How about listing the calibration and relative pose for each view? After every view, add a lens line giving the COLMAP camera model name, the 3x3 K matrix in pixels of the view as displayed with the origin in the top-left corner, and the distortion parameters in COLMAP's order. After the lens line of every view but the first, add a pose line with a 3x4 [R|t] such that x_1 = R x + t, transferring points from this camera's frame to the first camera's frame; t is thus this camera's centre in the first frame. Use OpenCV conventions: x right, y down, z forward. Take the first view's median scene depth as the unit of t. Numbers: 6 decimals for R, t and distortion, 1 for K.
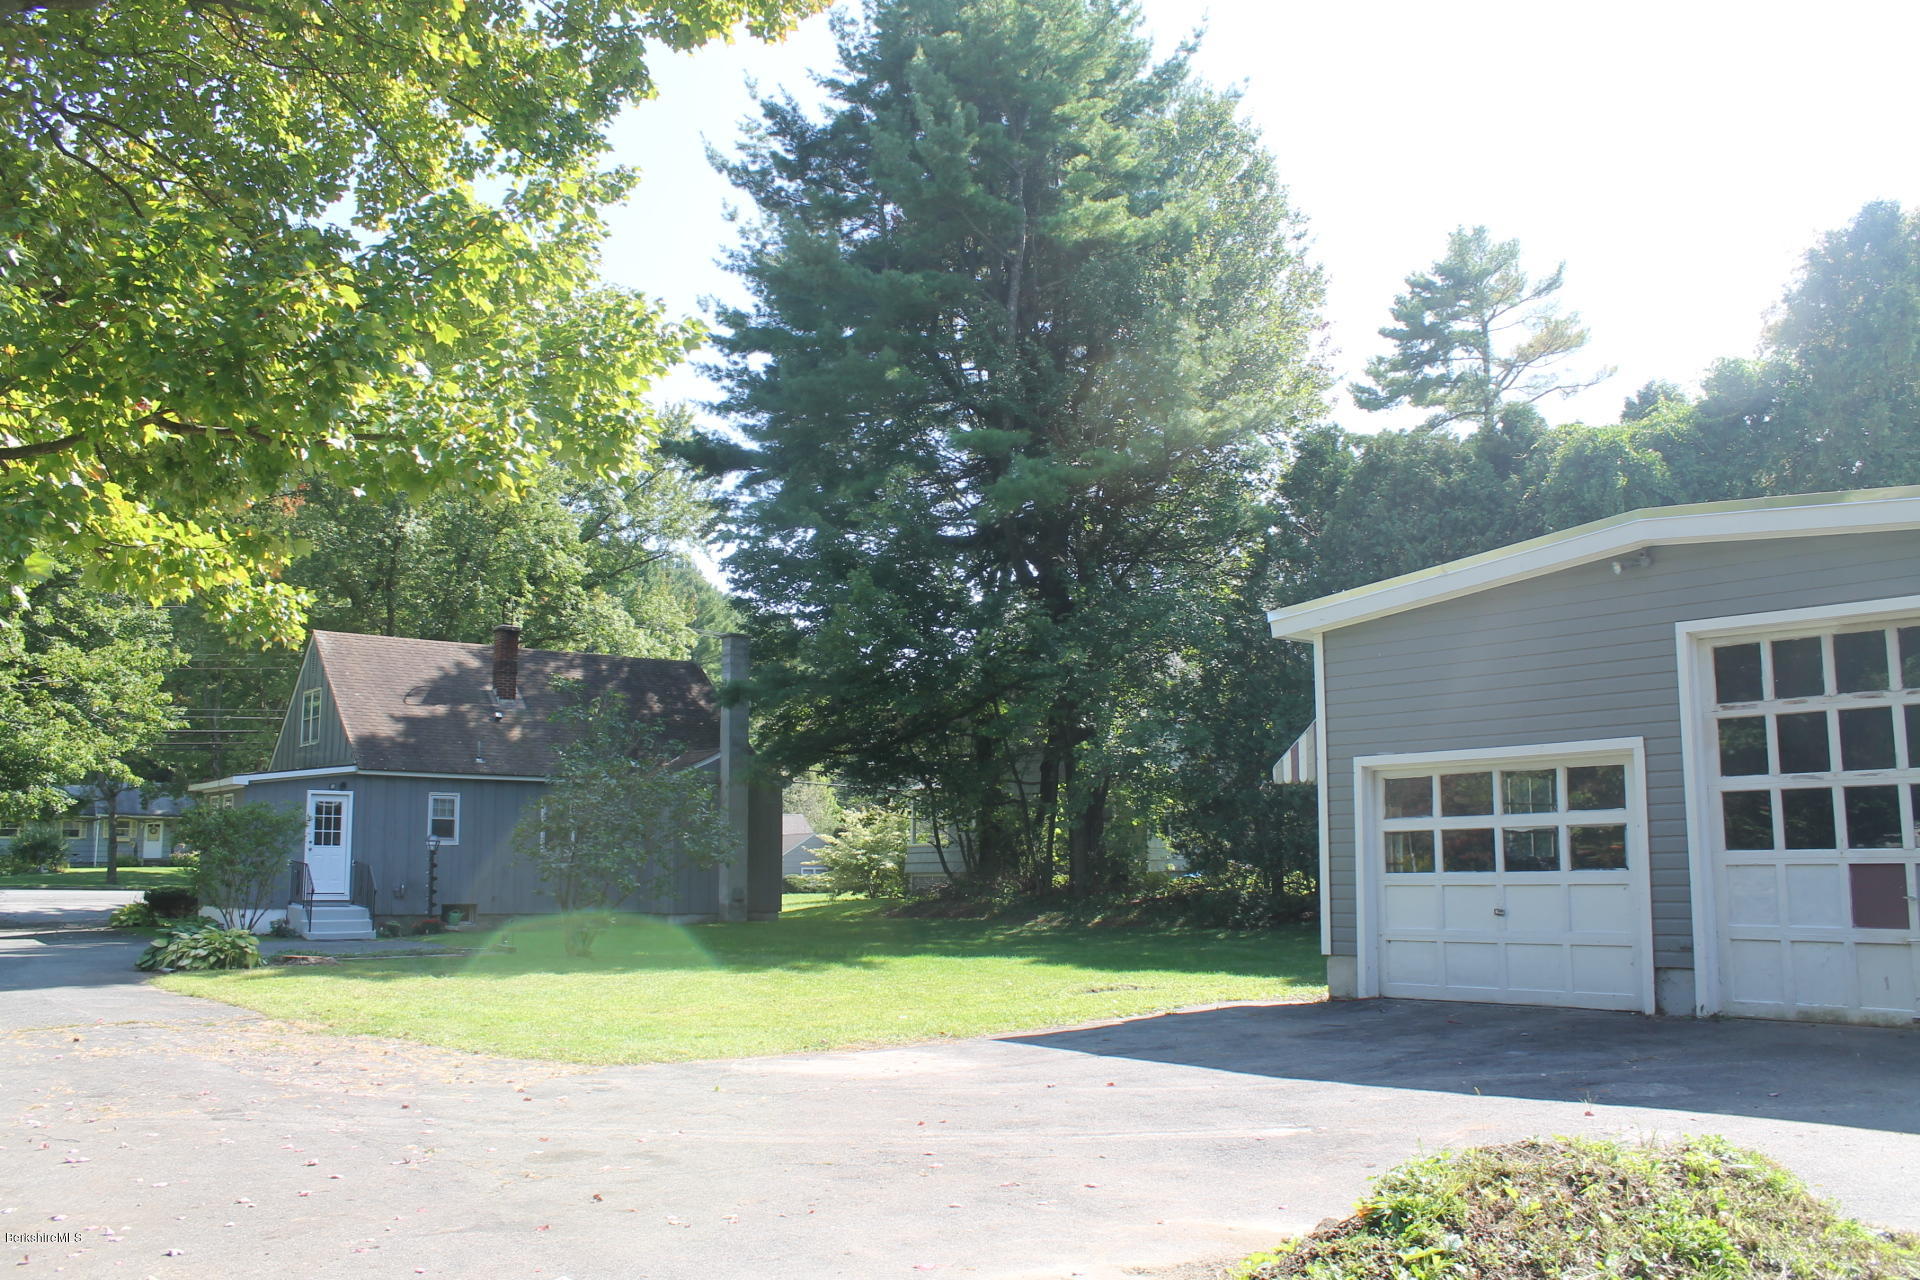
lens RADIAL K [[1582.2, 0, 964.8], [0, 1582.2, 625.1], [0, 0, 1]] dist [-0.173702, 0.137546]
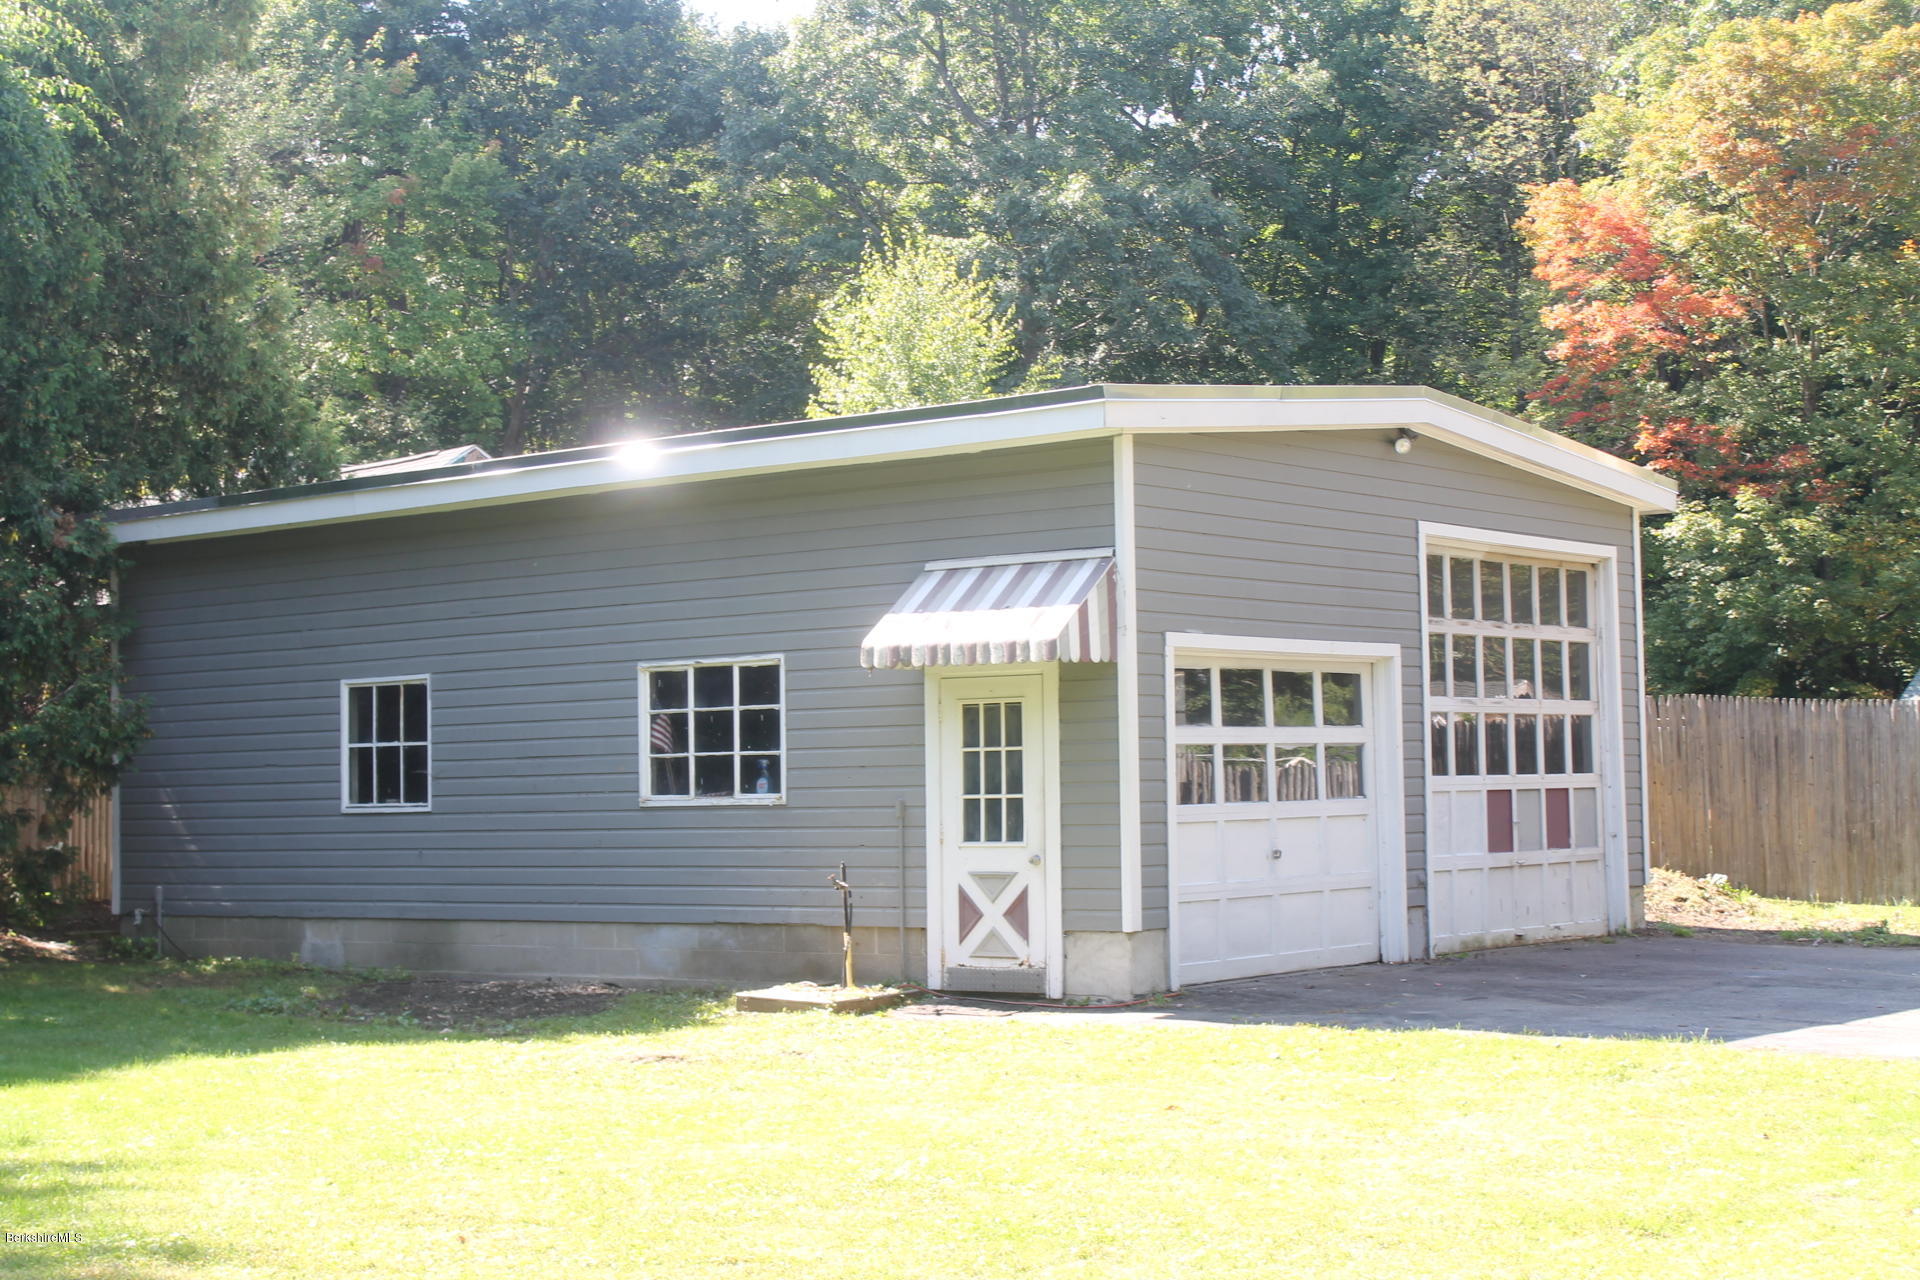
lens RADIAL K [[2845.5, 0, 960.0], [0, 2845.5, 640.0], [0, 0, 1]] dist [0.001537, -0.012084]
pose [[-0.204929, 0.046872, 0.977654, -1.012469], [-0.133216, 0.988222, -0.075303, 0.210672], [-0.969669, -0.145671, -0.196271, 1.460874]]
